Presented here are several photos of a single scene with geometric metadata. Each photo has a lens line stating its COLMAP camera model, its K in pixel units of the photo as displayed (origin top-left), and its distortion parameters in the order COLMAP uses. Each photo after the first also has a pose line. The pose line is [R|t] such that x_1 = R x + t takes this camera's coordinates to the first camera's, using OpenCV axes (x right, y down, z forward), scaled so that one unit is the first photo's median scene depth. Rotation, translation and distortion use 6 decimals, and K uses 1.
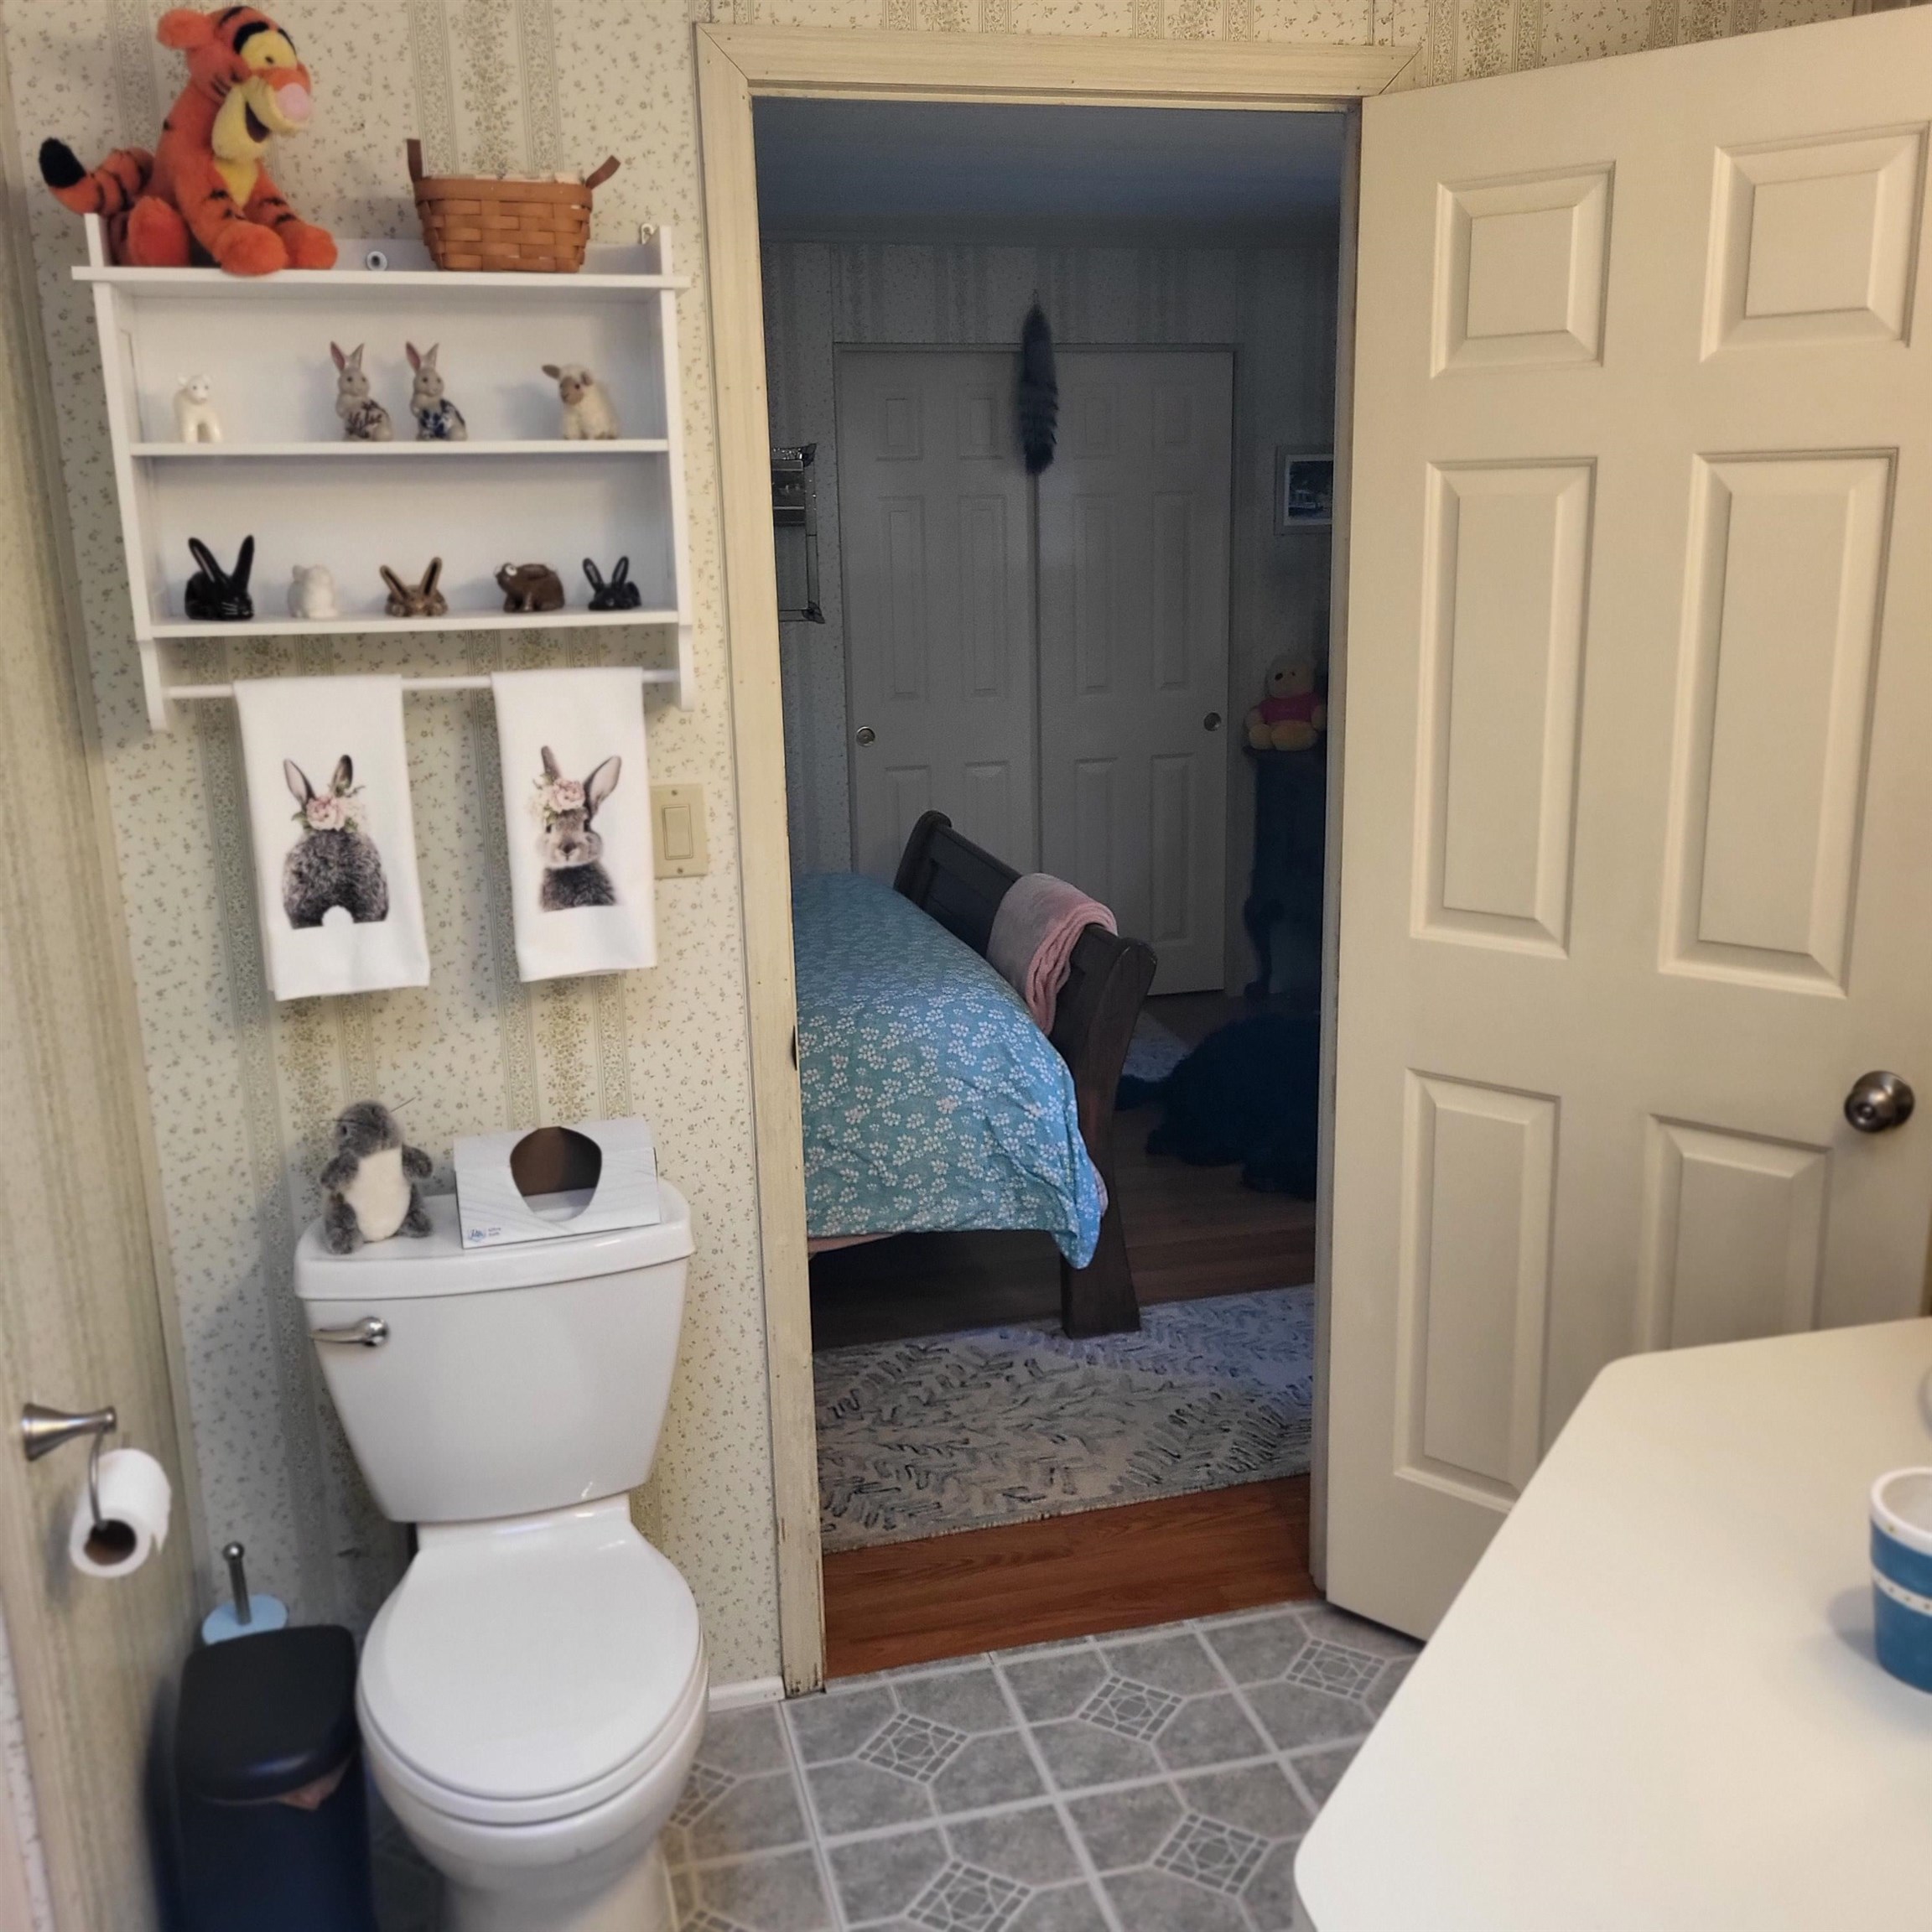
lens RADIAL K [[2001.1, 0, 968.3], [0, 2001.1, 958.7], [0, 0, 1]] dist [0.039815, 0.000000]
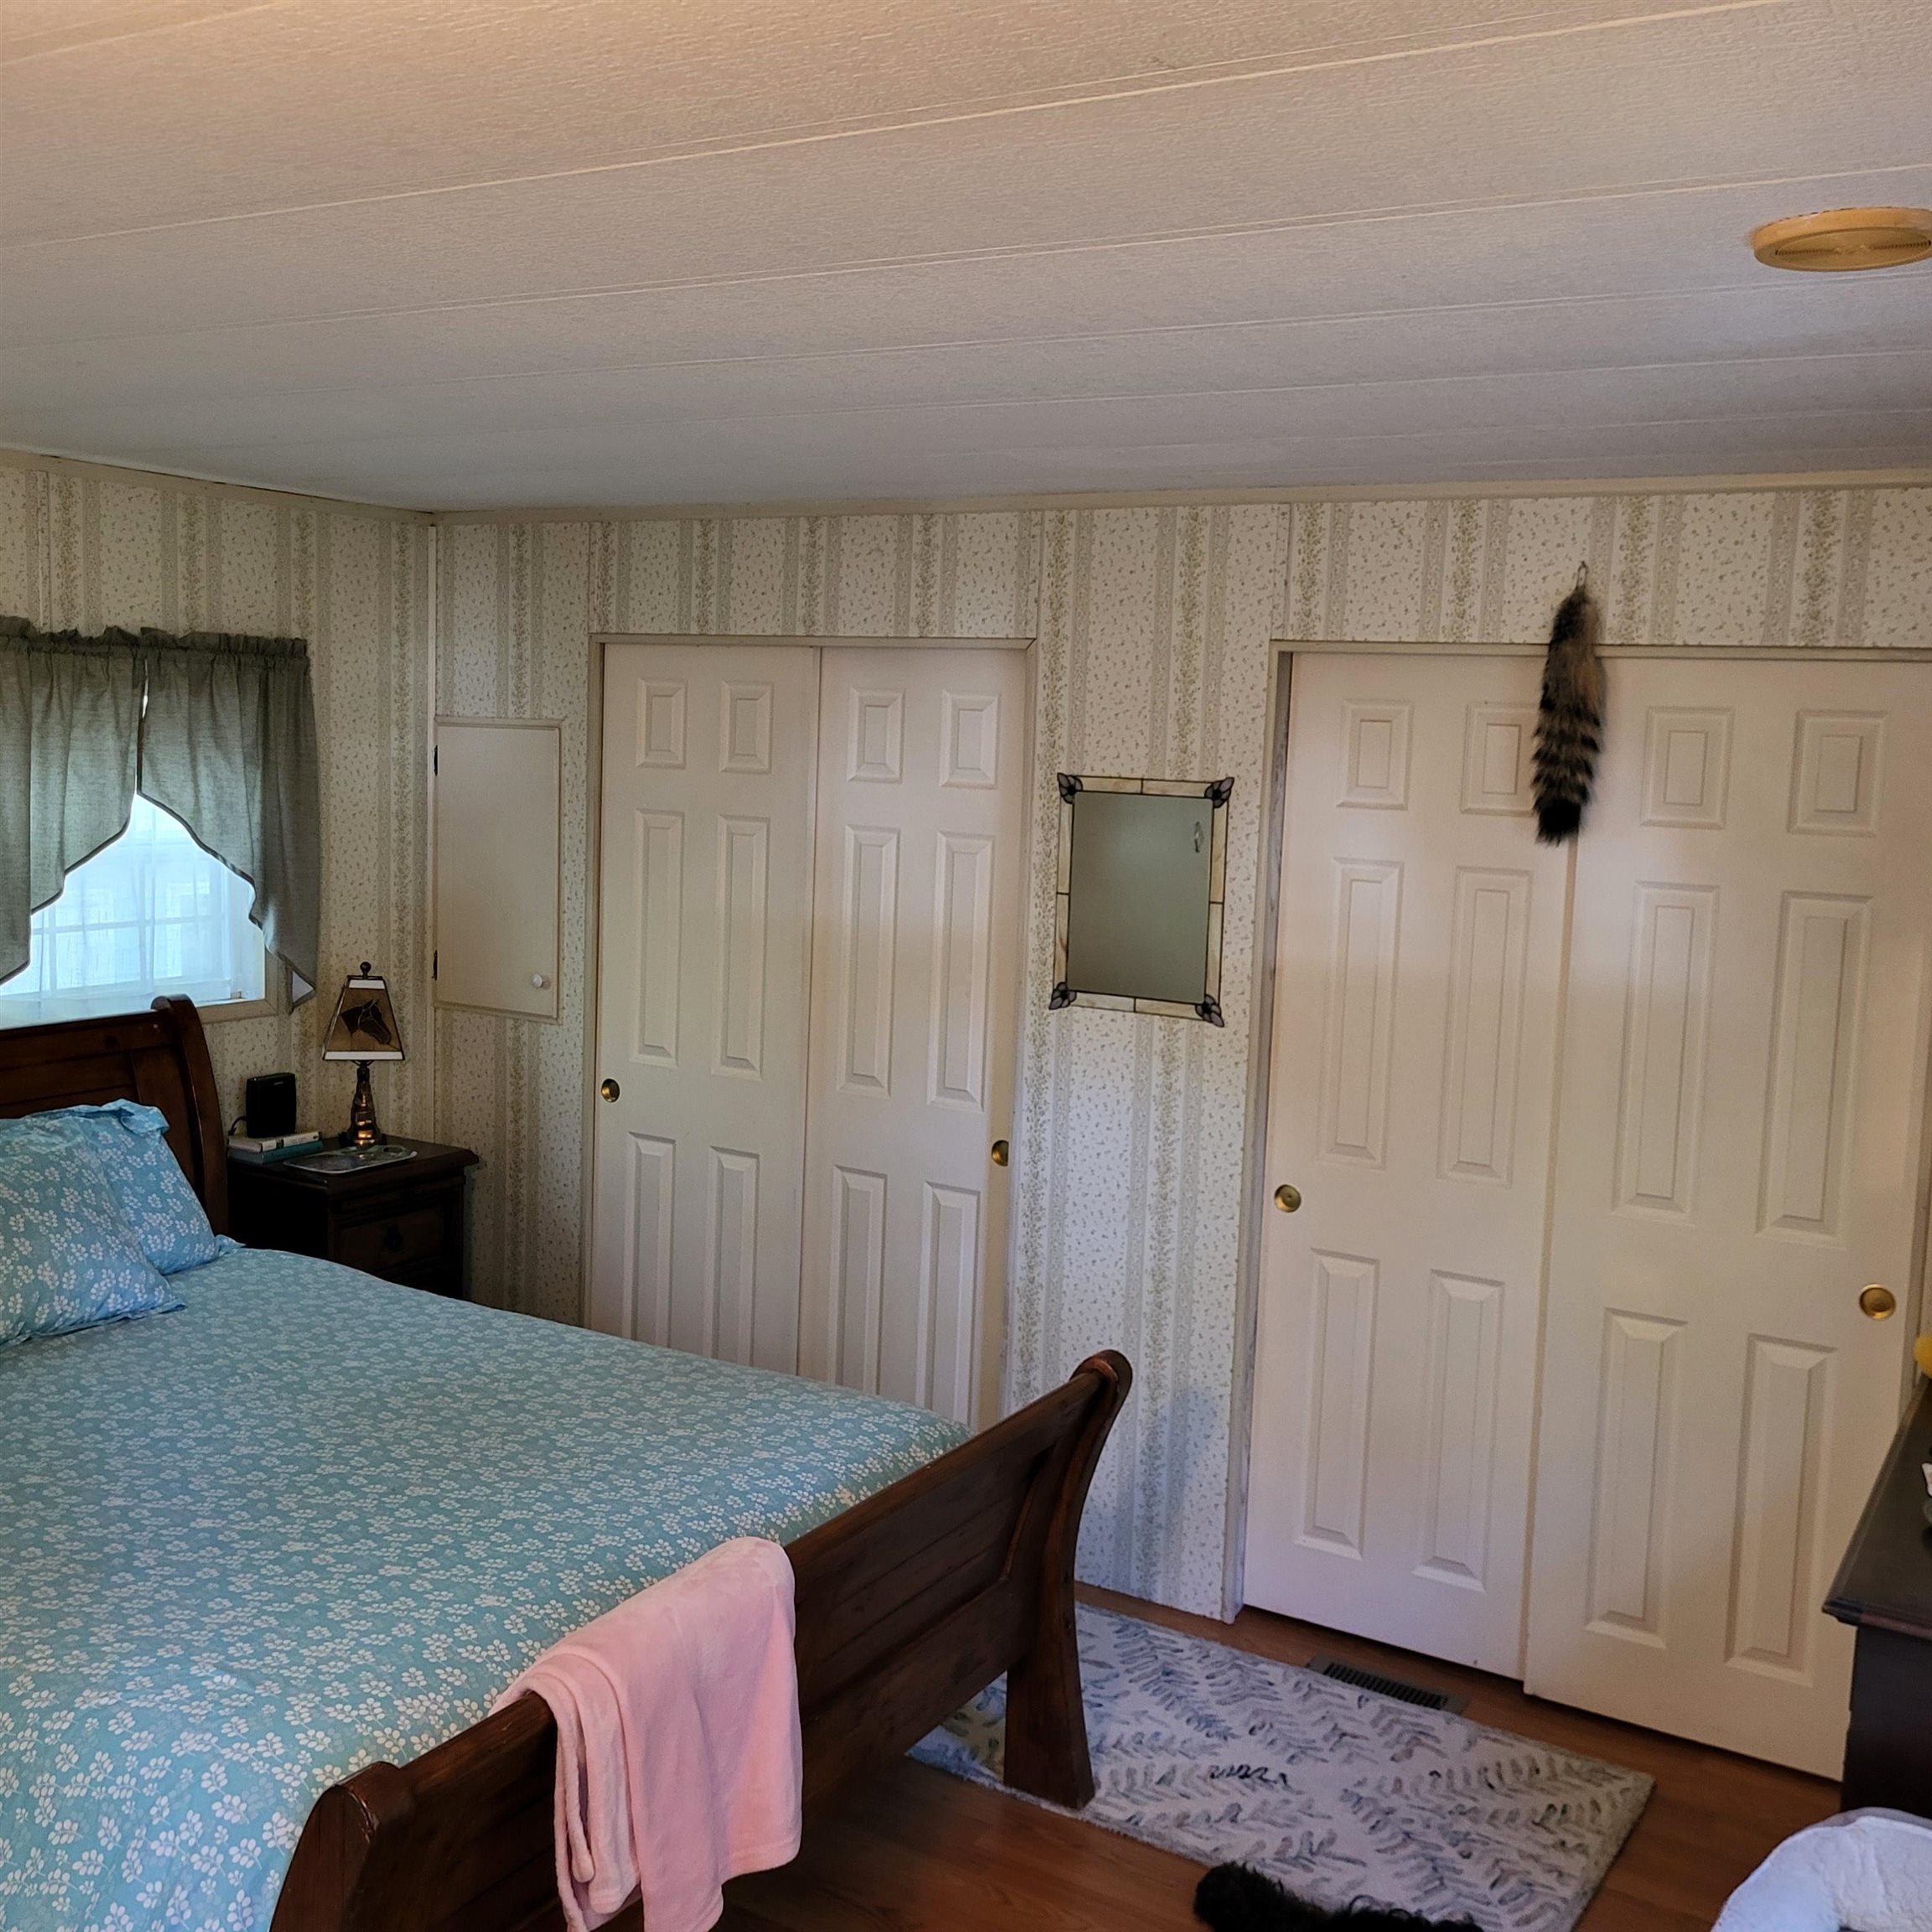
lens RADIAL K [[2001.1, 0, 963.8], [0, 2001.1, 970.4], [0, 0, 1]] dist [0.039815, 0.000000]
pose [[0.683293, 0.119927, -0.720228, 0.367797], [-0.237995, 0.969128, -0.064419, -0.120128], [0.690267, 0.215427, 0.690741, 0.452628]]
